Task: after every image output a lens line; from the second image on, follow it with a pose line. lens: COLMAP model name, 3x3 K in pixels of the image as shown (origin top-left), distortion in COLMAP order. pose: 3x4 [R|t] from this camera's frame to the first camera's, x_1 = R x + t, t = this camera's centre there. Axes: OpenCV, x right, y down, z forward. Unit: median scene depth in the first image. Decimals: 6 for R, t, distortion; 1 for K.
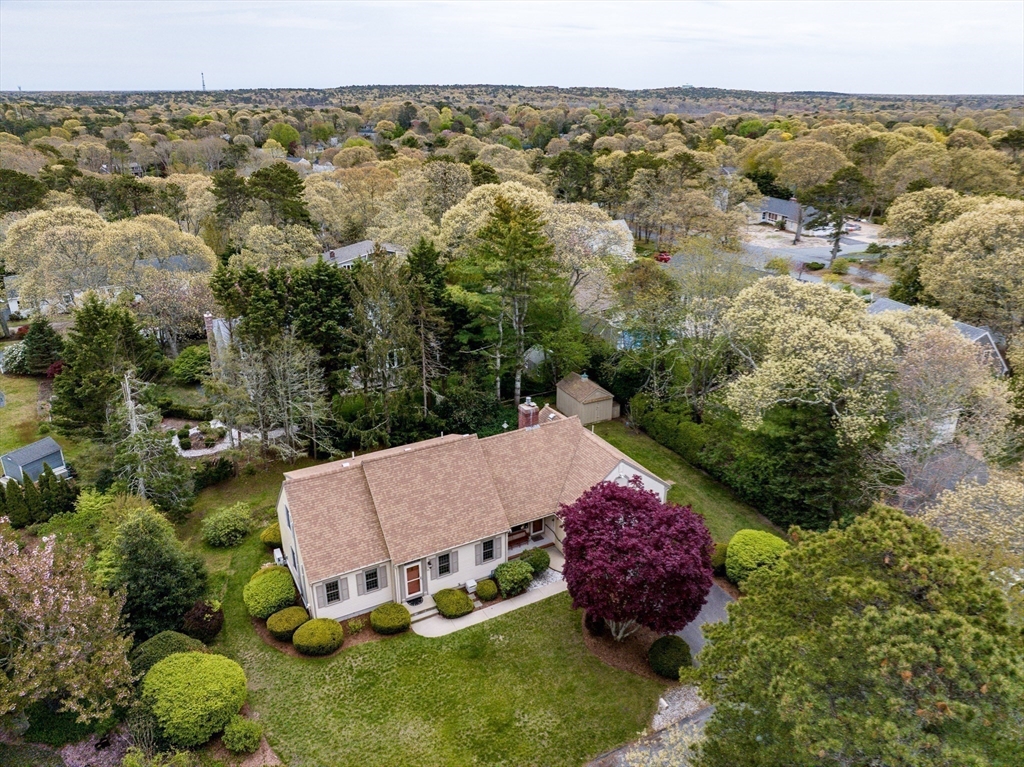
lens RADIAL K [[722.6, 0, 509.4], [0, 722.6, 380.6], [0, 0, 1]] dist [-0.036100, -0.002059]
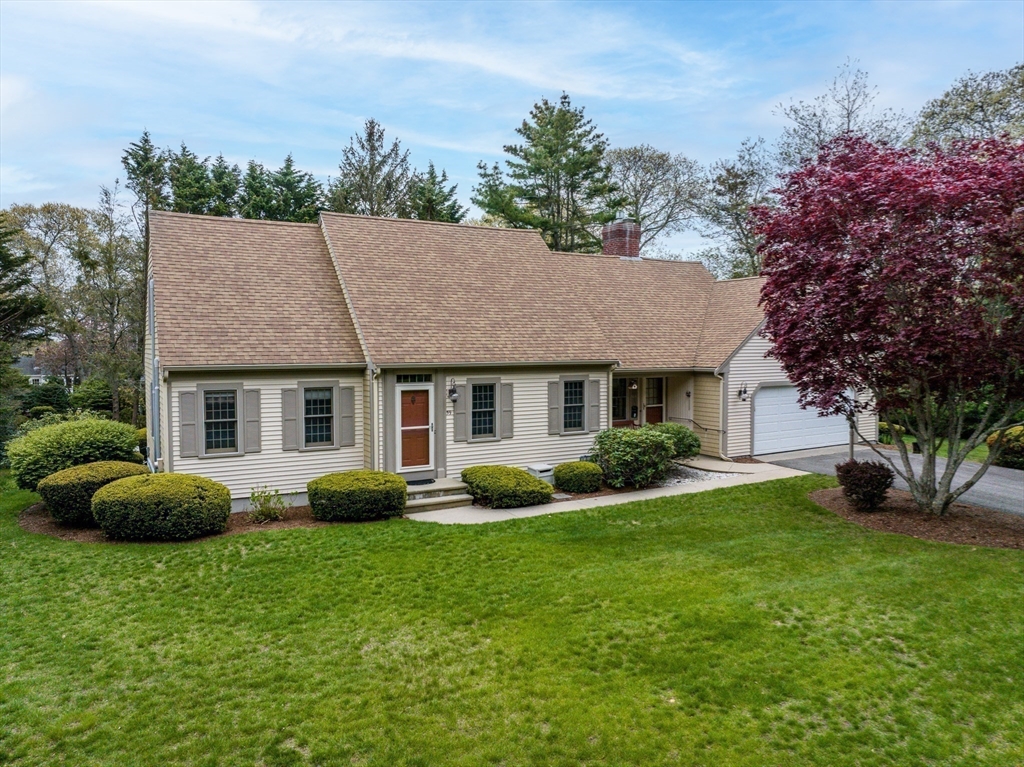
lens RADIAL K [[722.6, 0, 512.9], [0, 722.6, 385.5], [0, 0, 1]] dist [-0.036100, -0.002059]
pose [[0.999718, 0.000549, 0.023758, -0.062513], [0.007562, 0.940423, -0.339922, 0.298241], [-0.022529, 0.340005, 0.940154, 0.429967]]
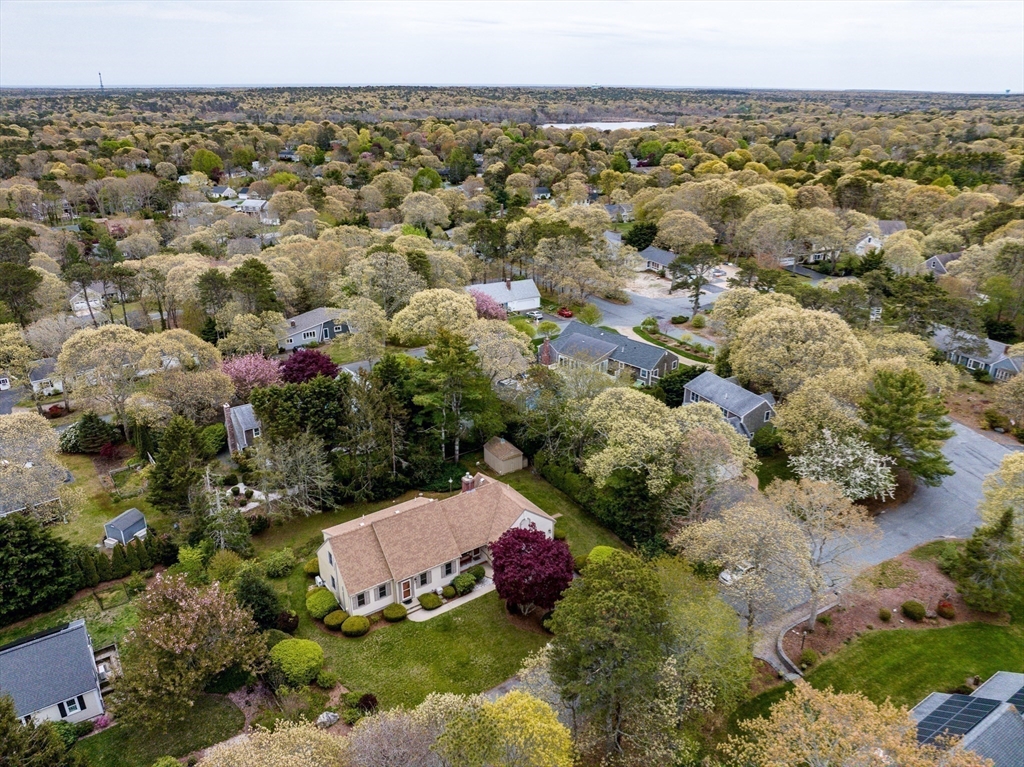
lens RADIAL K [[722.6, 0, 512.3], [0, 722.6, 385.6], [0, 0, 1]] dist [-0.036100, -0.002059]
pose [[0.993184, -0.042386, 0.108573, -0.035821], [0.040904, 0.999037, 0.015846, -0.167420], [-0.109140, -0.011296, 0.993962, -0.539478]]
